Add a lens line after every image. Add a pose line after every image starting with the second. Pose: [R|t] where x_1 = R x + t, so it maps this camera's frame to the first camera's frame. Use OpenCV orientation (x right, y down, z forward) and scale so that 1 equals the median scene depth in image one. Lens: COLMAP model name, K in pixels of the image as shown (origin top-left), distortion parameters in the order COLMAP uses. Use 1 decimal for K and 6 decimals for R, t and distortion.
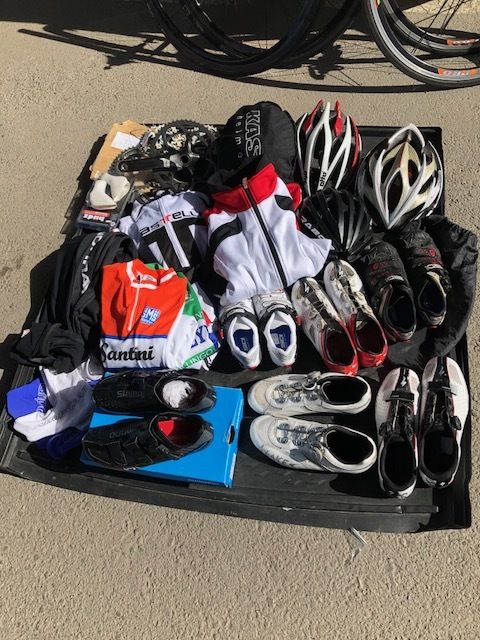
lens RADIAL K [[515.1, 0, 240.0], [0, 515.1, 320.0], [0, 0, 1]] dist [0.049813, -0.050527]
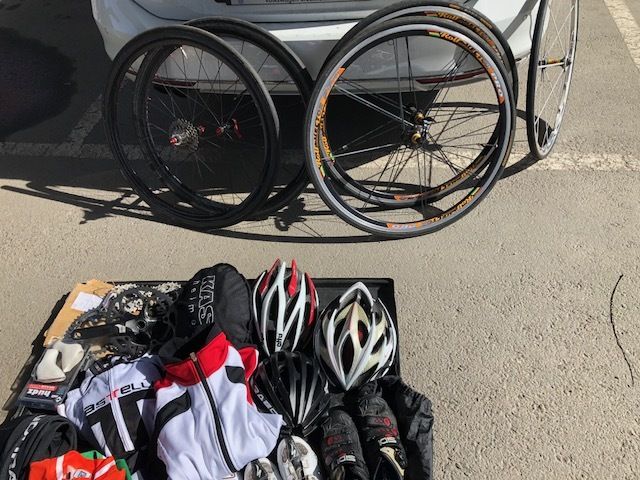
lens RADIAL K [[515.1, 0, 320.0], [0, 515.1, 240.0], [0, 0, 1]] dist [0.049813, -0.050527]
pose [[0.995116, -0.044386, 0.088176, 0.161783], [0.067522, 0.957629, -0.279979, -0.175986], [-0.072013, 0.284565, 0.955948, -0.011349]]
